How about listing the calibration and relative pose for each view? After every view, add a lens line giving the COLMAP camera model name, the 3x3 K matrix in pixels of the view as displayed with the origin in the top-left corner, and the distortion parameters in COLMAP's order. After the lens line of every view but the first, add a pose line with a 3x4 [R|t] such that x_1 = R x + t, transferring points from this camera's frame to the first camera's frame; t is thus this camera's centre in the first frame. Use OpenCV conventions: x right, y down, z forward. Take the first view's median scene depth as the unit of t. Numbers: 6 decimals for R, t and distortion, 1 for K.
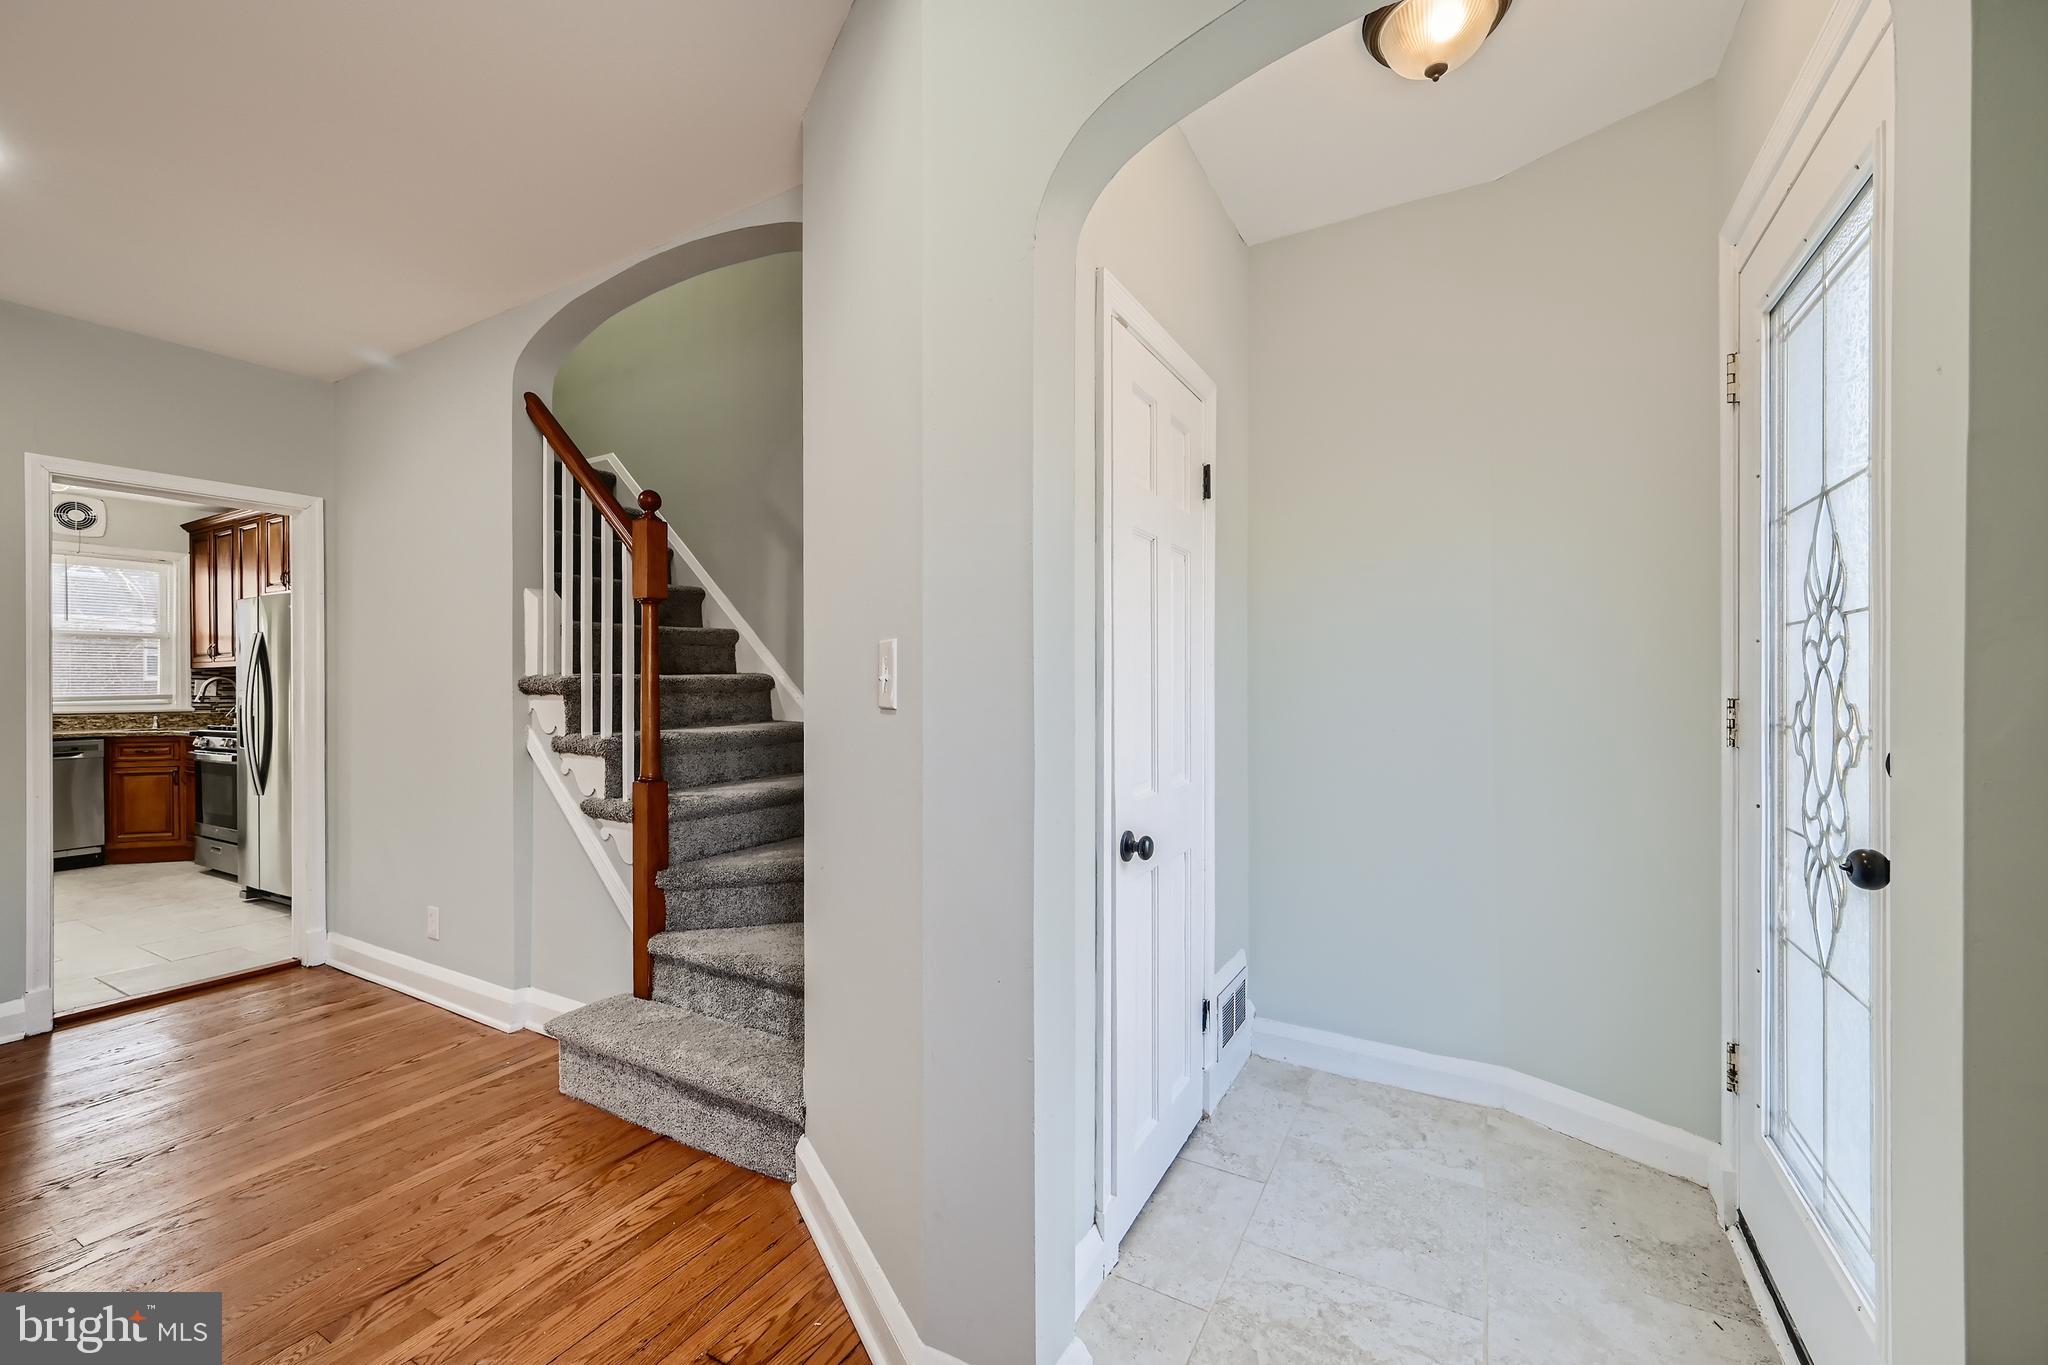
lens RADIAL K [[813.6, 0, 1018.7], [0, 813.6, 689.6], [0, 0, 1]] dist [0.000133, -0.000085]
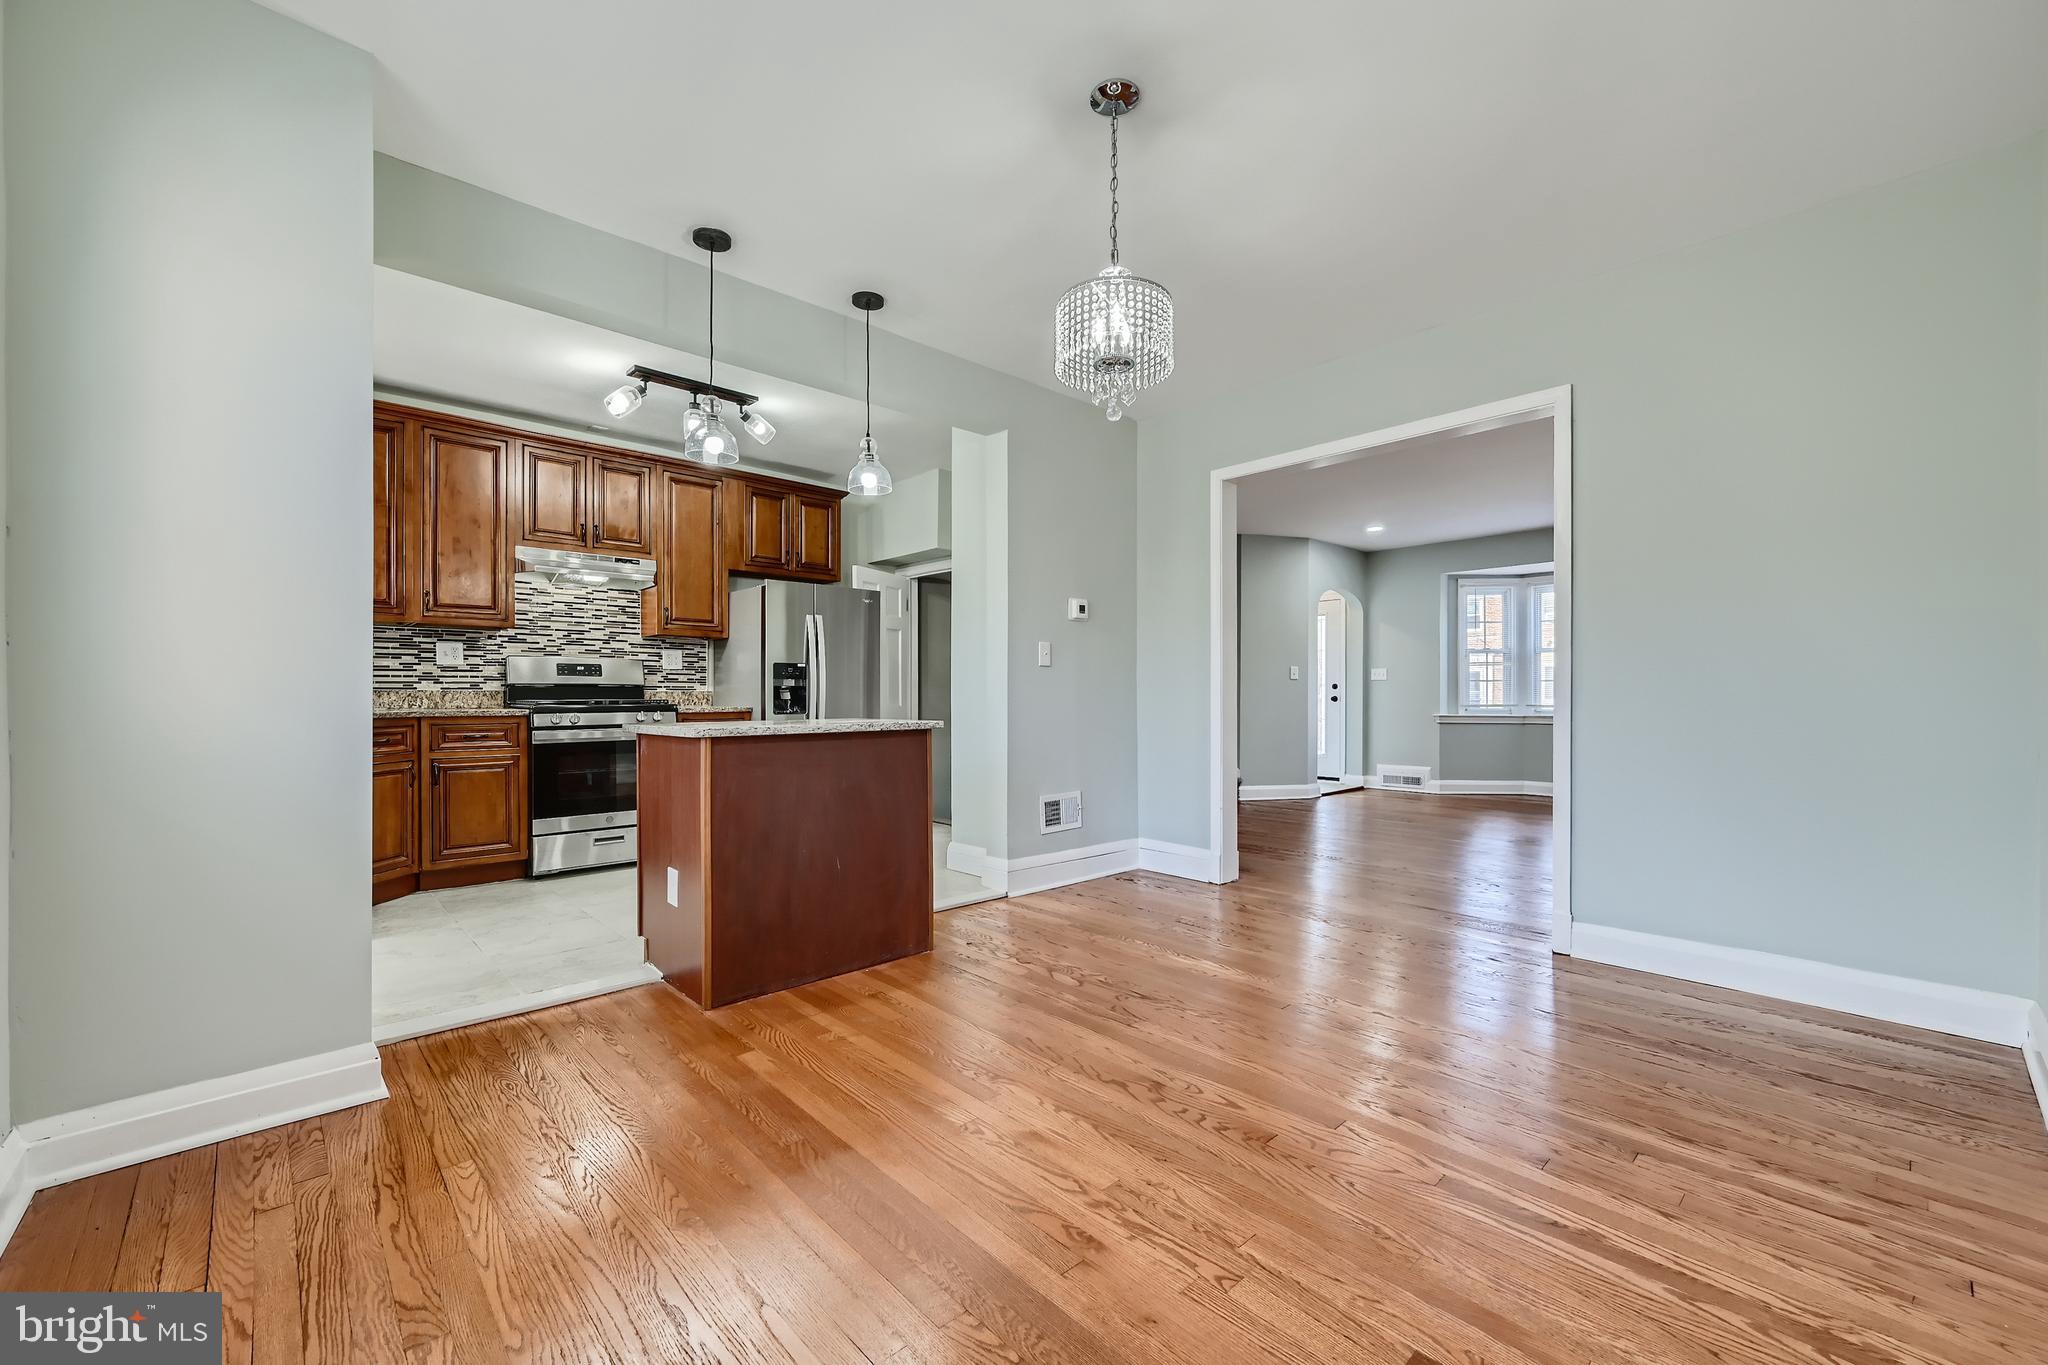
lens RADIAL K [[820.5, 0, 1023.5], [0, 820.5, 695.7], [0, 0, 1]] dist [0.000280, -0.000199]
pose [[0.297680, 0.003909, 0.954658, -3.079150], [0.001382, 0.999989, -0.004526, 0.083089], [-0.954665, 0.002667, 0.297671, 0.557293]]
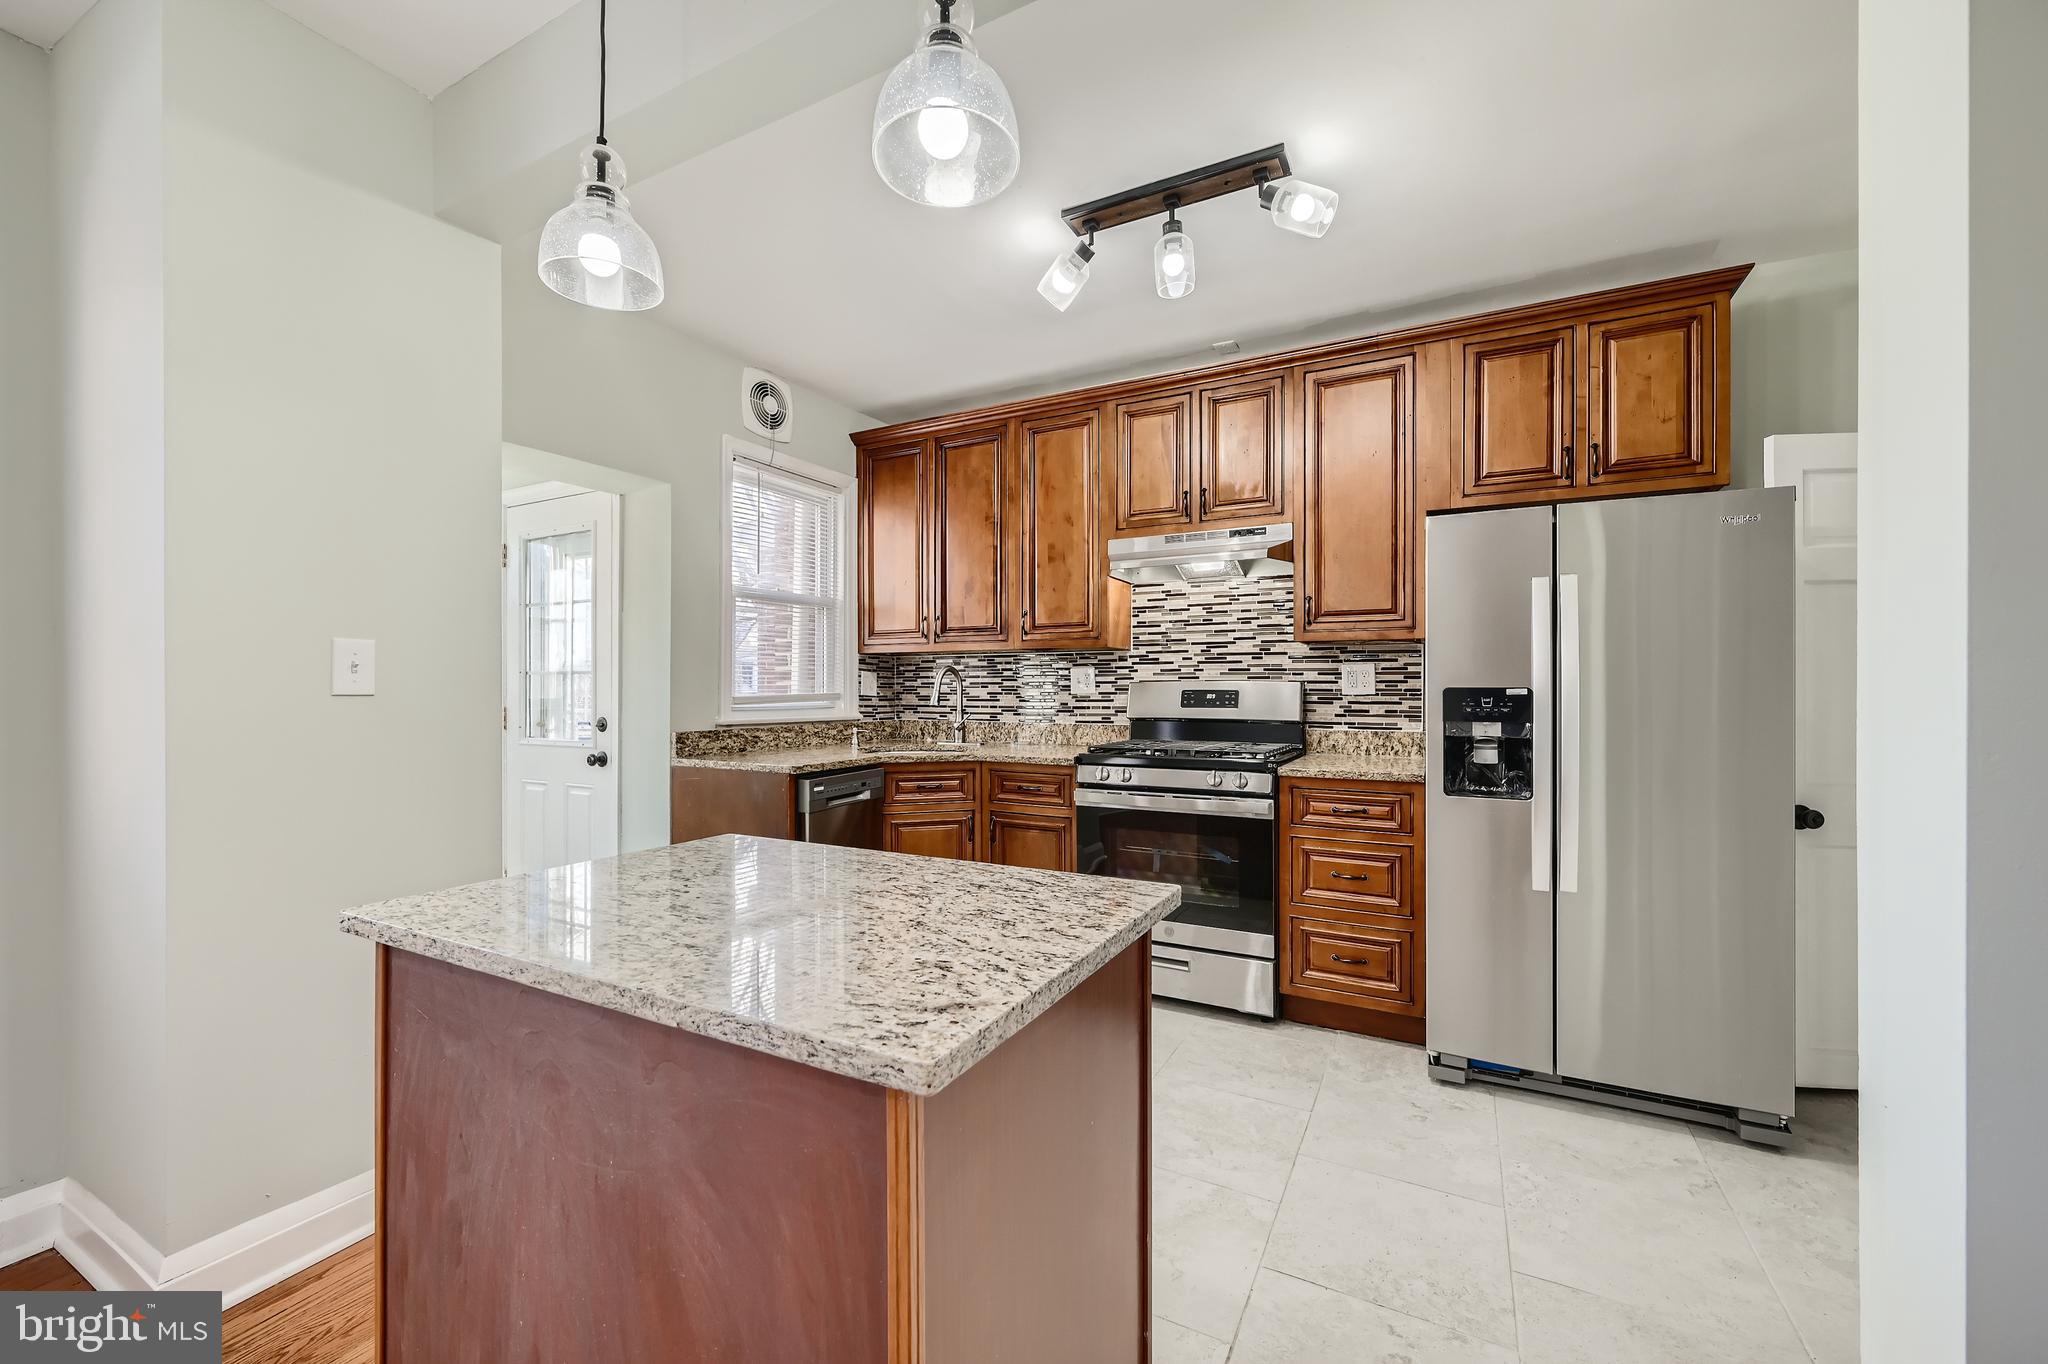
lens RADIAL K [[806.9, 0, 1023.0], [0, 806.9, 686.4], [0, 0, 1]] dist [0.001103, 0.000203]
pose [[0.999747, 0.003715, 0.022203, -1.996909], [-0.003644, 0.999988, -0.003244, 0.005175], [-0.022215, 0.003163, 0.999748, 0.772883]]
